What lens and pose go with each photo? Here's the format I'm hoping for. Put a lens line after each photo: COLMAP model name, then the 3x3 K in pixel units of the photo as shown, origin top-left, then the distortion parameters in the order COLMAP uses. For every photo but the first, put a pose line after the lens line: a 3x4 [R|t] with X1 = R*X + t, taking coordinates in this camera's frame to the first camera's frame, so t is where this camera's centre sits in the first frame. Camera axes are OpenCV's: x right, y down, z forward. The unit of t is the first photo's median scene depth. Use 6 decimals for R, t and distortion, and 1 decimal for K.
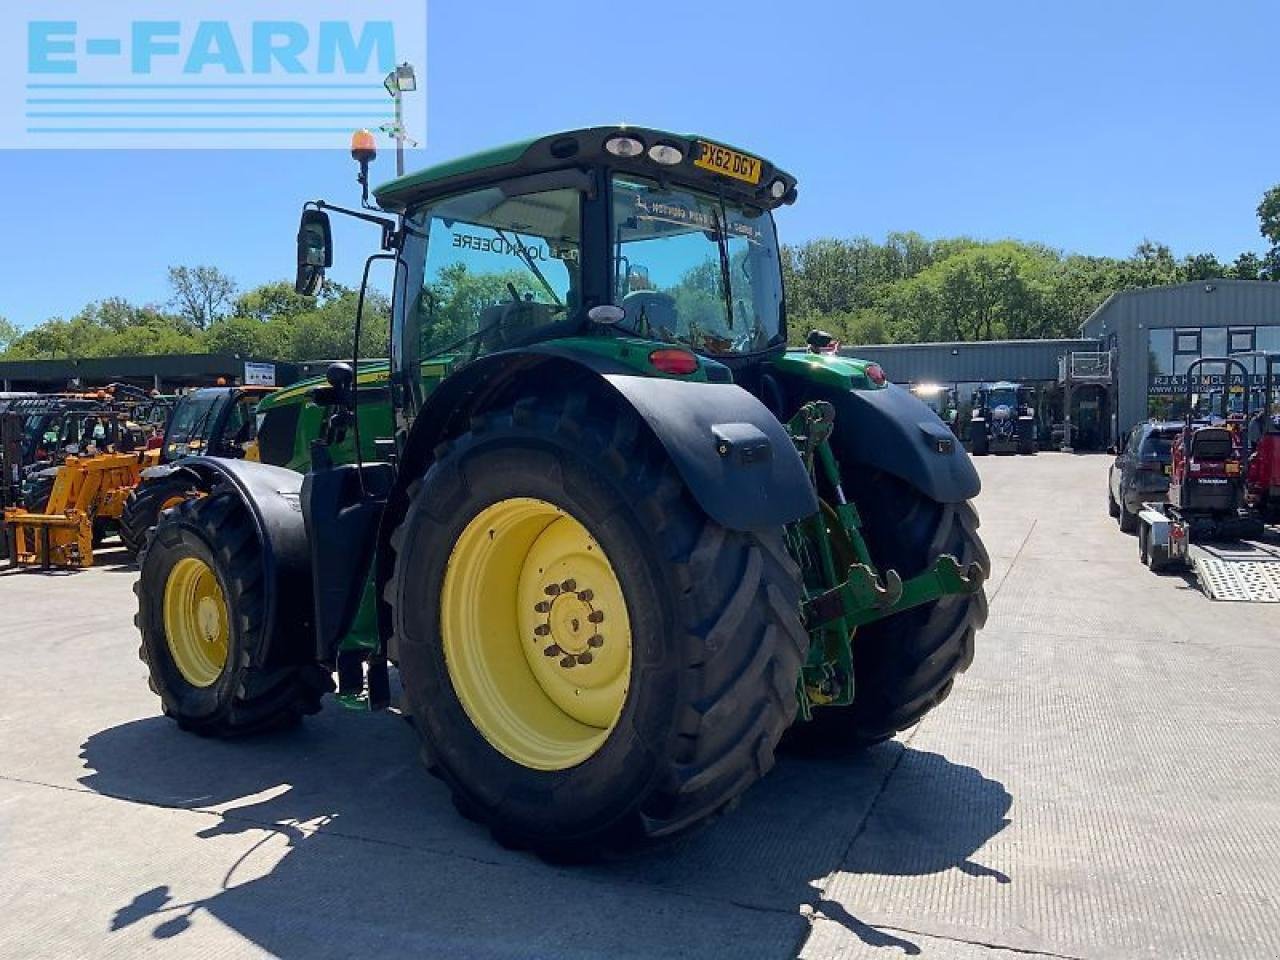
lens RADIAL K [[1060.1, 0, 633.2], [0, 1060.1, 475.4], [0, 0, 1]] dist [0.061530, -0.117920]
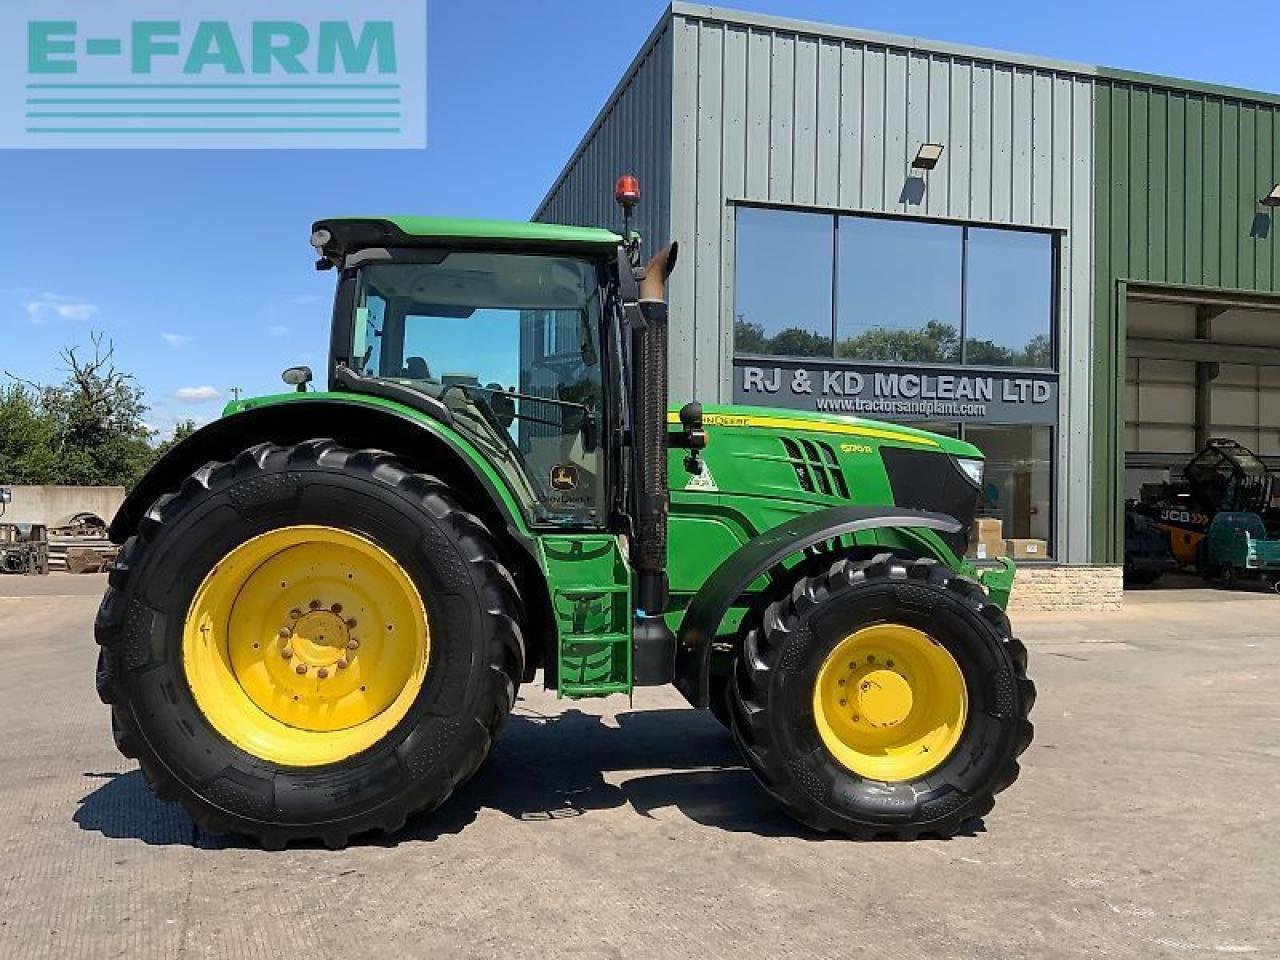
lens RADIAL K [[1060.1, 0, 642.8], [0, 1060.1, 476.5], [0, 0, 1]] dist [0.061530, -0.117920]
pose [[-0.713014, -0.015545, -0.700978, 0.692578], [-0.033940, 0.999347, 0.012362, -0.070513], [0.700328, 0.032606, -0.713076, 2.124711]]
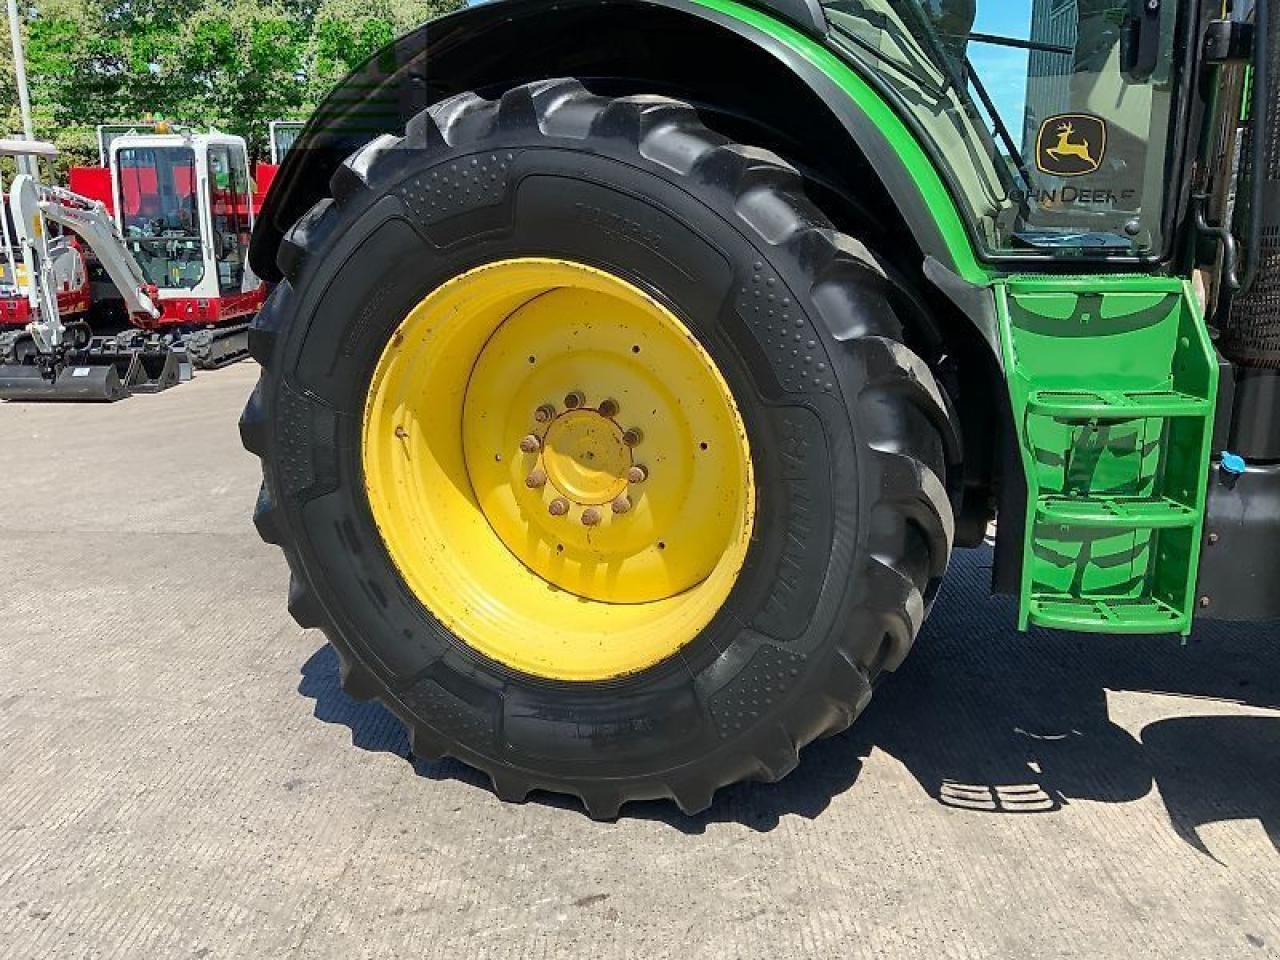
lens RADIAL K [[1060.1, 0, 644.3], [0, 1060.1, 472.2], [0, 0, 1]] dist [0.061530, -0.117920]
pose [[-0.949056, 0.094262, -0.300677, 0.337770], [0.002757, 0.956656, 0.291208, -0.052914], [0.315095, 0.275543, -0.908180, 1.720717]]
